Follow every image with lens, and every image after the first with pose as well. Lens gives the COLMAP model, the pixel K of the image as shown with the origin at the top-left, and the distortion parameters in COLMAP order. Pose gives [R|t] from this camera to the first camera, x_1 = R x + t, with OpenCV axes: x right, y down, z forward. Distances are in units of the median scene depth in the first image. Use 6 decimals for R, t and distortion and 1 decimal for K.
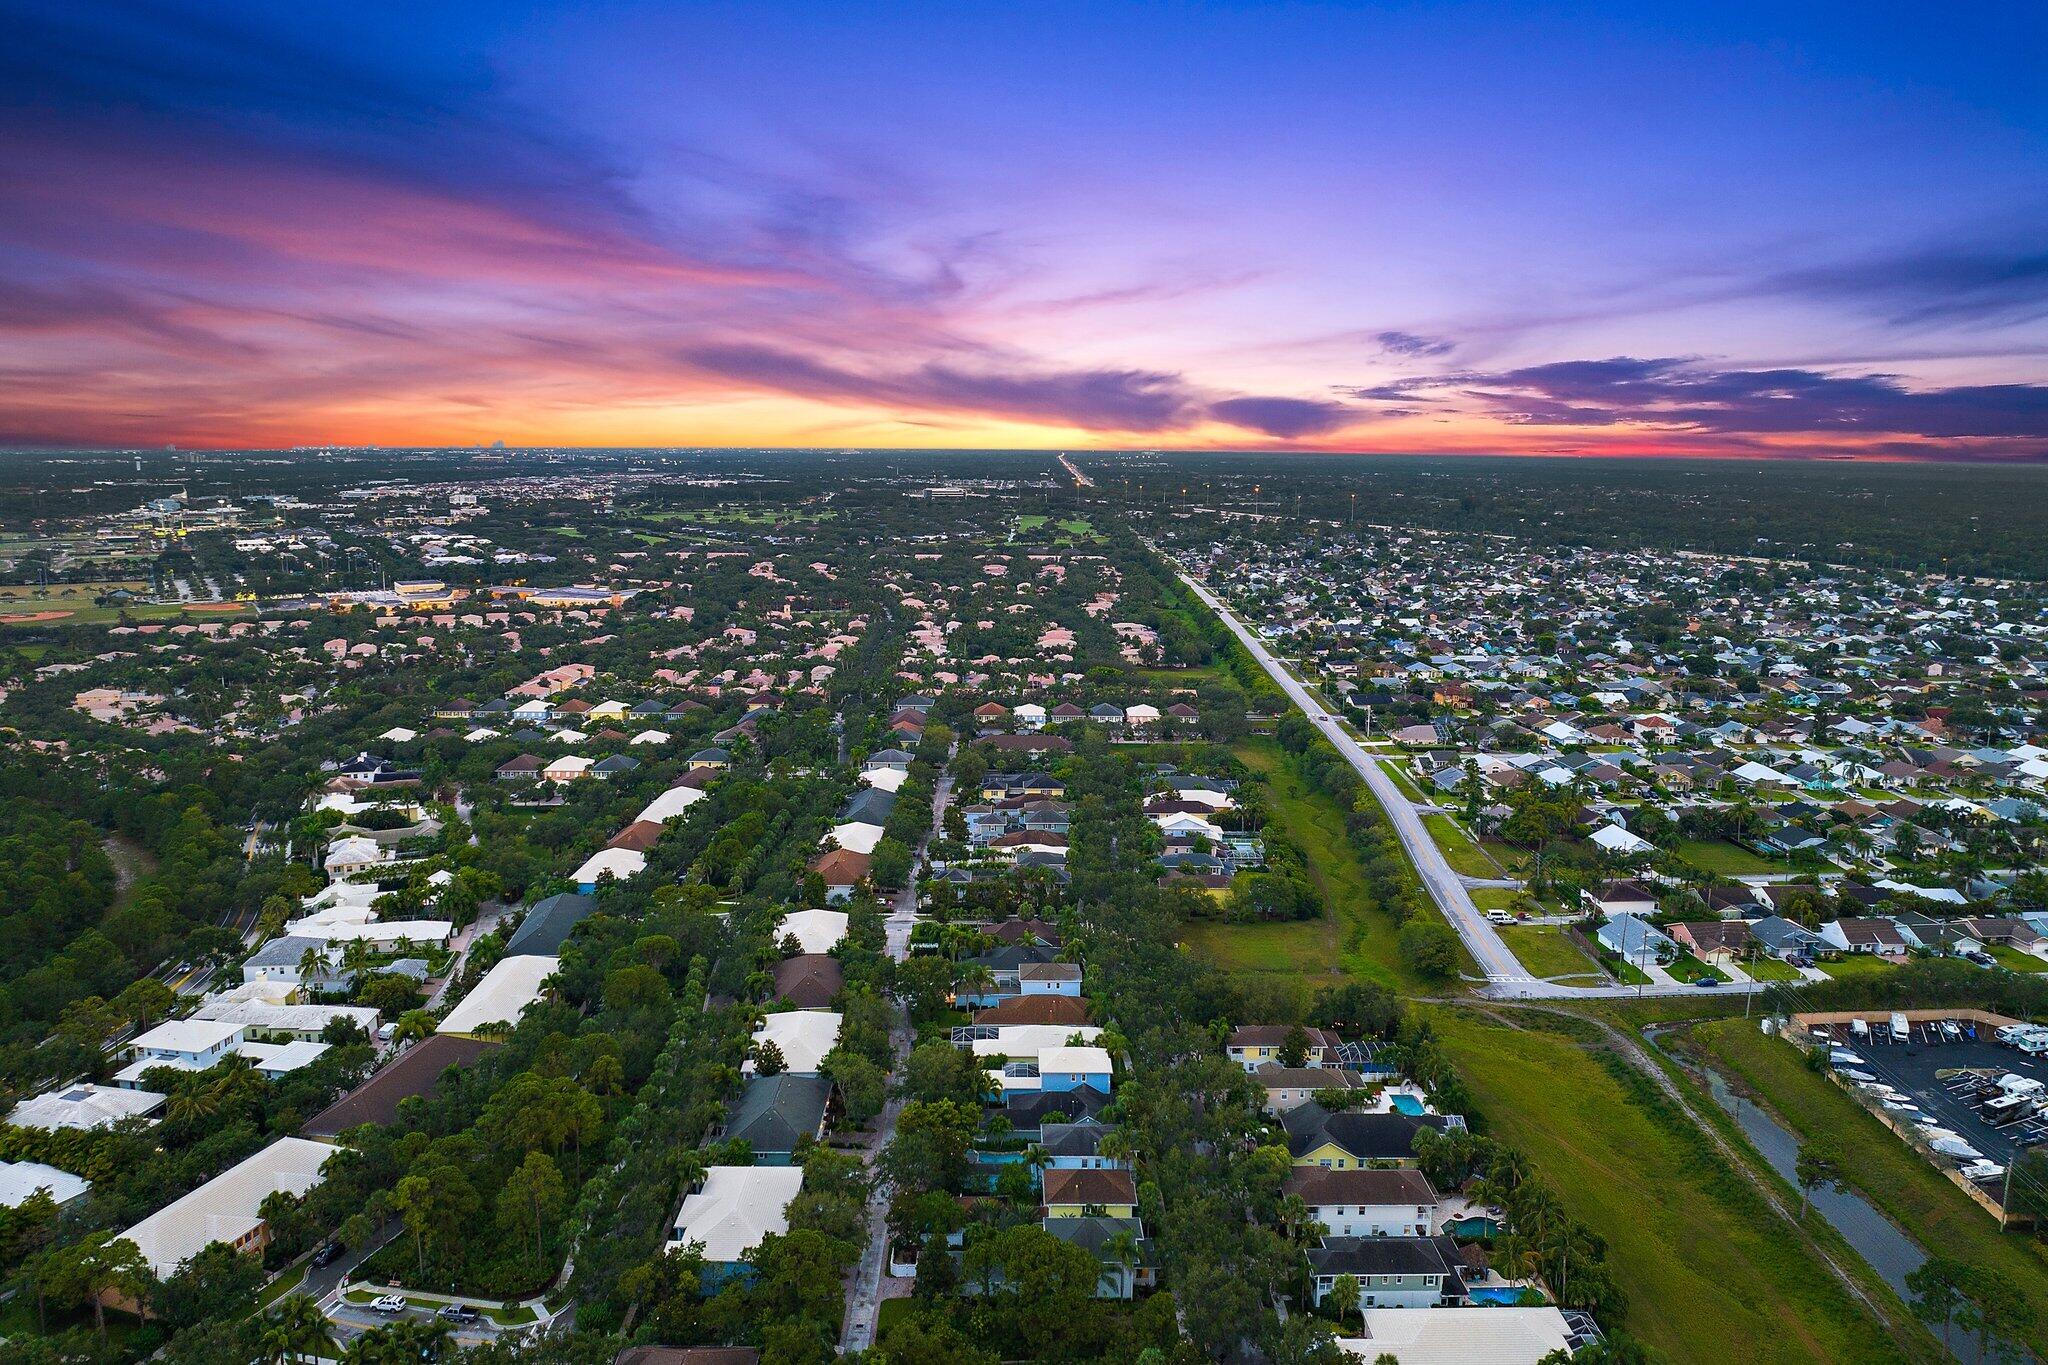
lens RADIAL K [[1472.3, 0, 1024.0], [0, 1472.3, 682.5], [0, 0, 1]] dist [-0.026702, -0.001878]
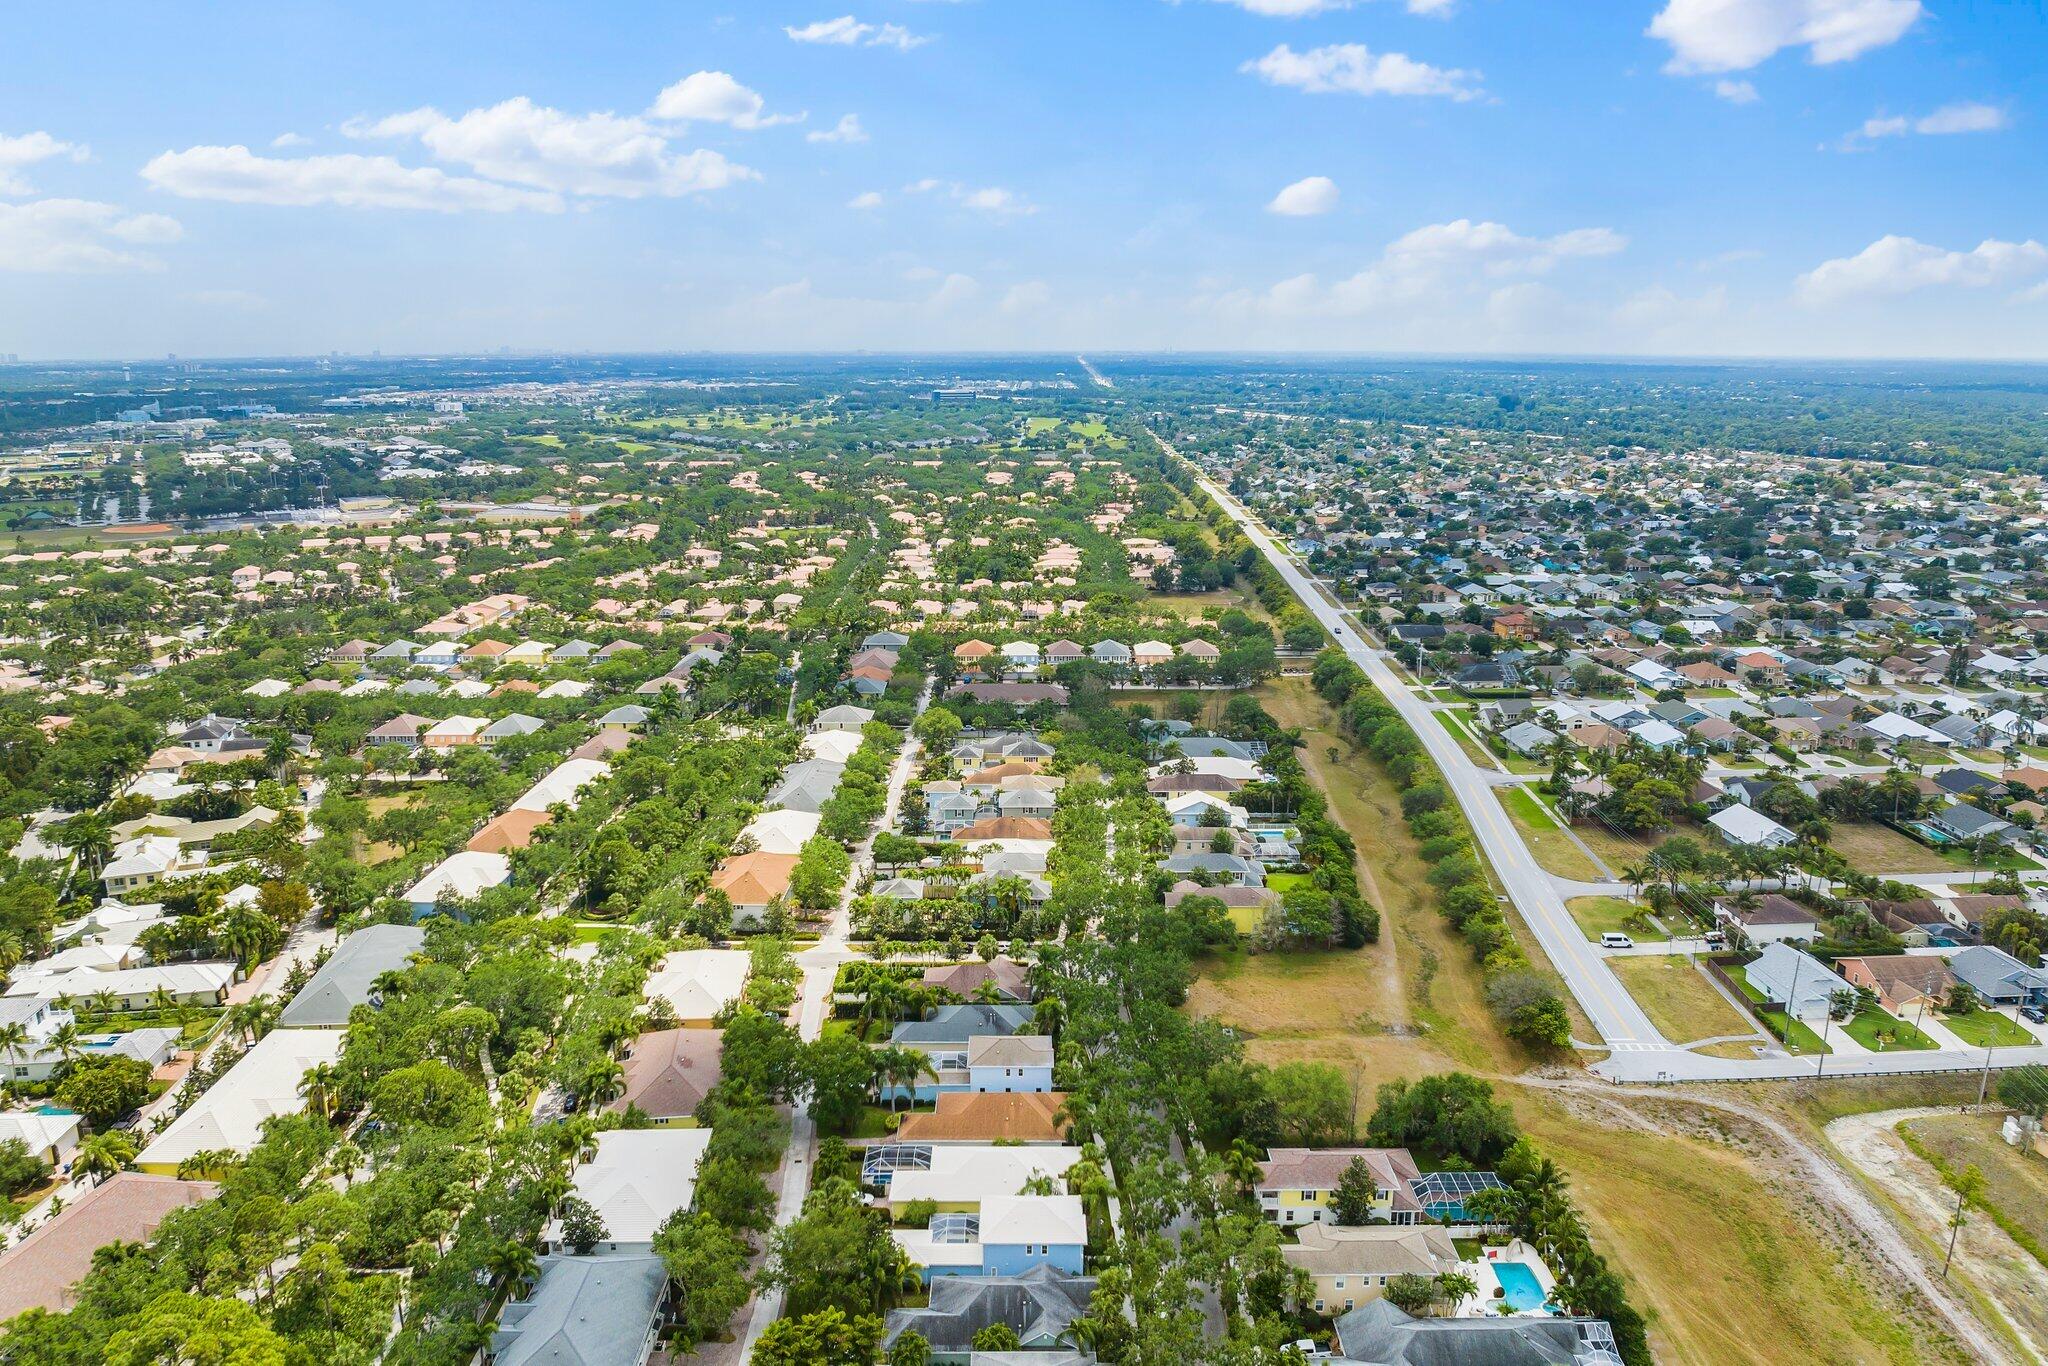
lens RADIAL K [[1472.3, 0, 1024.0], [0, 1472.3, 683.0], [0, 0, 1]] dist [-0.026702, -0.001878]
pose [[0.999860, -0.006081, -0.015570, 0.018471], [0.007082, 0.997857, 0.065055, -0.016215], [0.015141, -0.065156, 0.997760, 0.144653]]
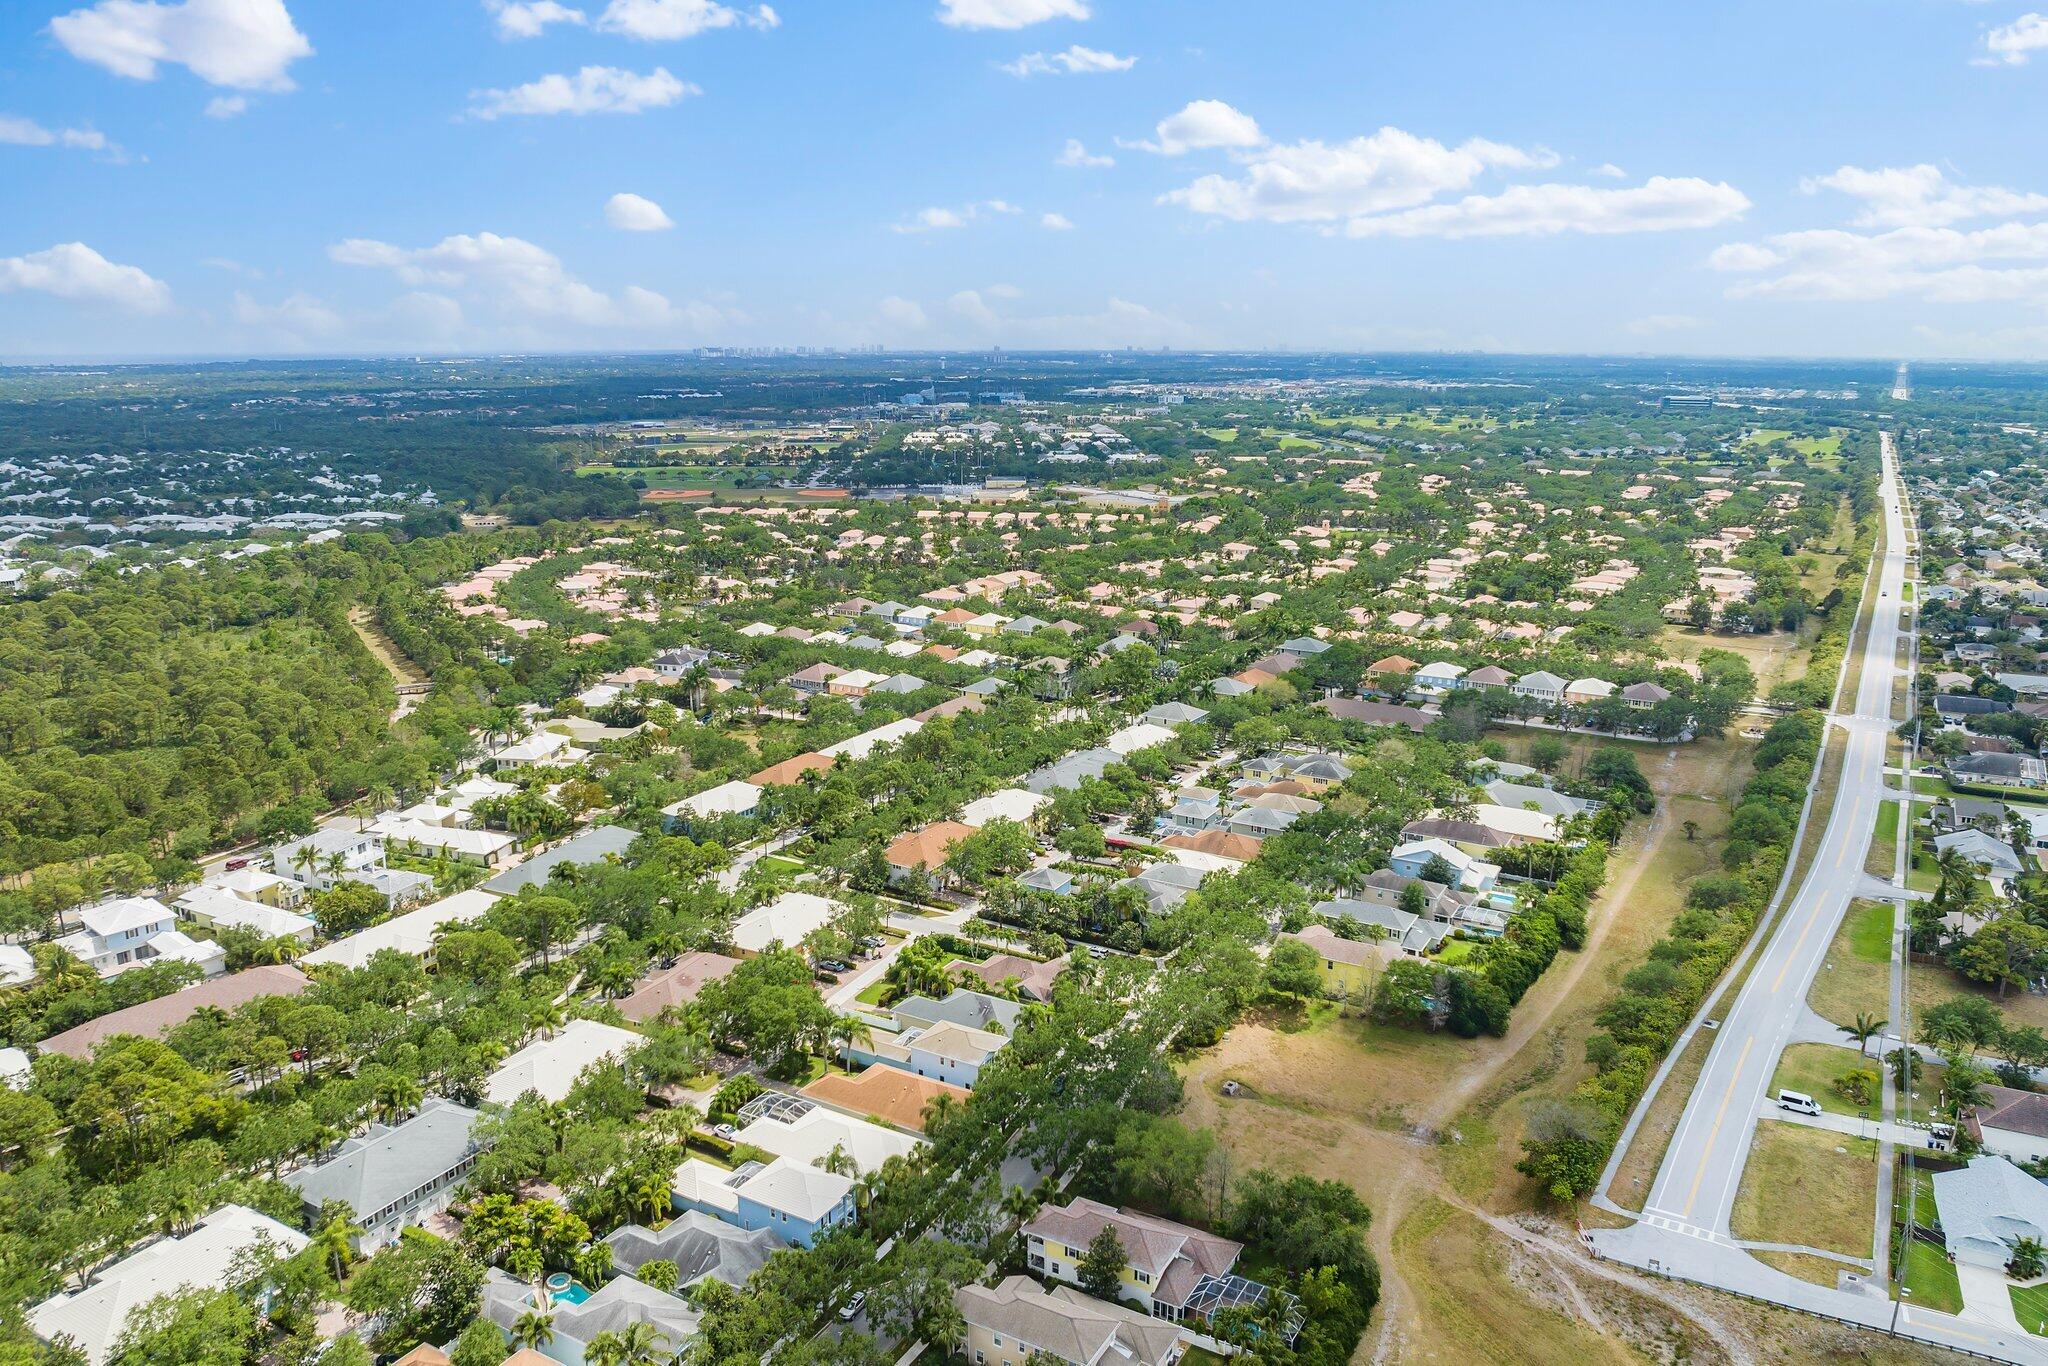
lens RADIAL K [[1472.3, 0, 1024.0], [0, 1472.3, 683.0], [0, 0, 1]] dist [-0.026702, -0.001878]
pose [[0.861159, 0.109302, -0.496446, 0.196317], [-0.077594, 0.993430, 0.084124, -0.022690], [0.502379, -0.033923, 0.863982, 0.196778]]
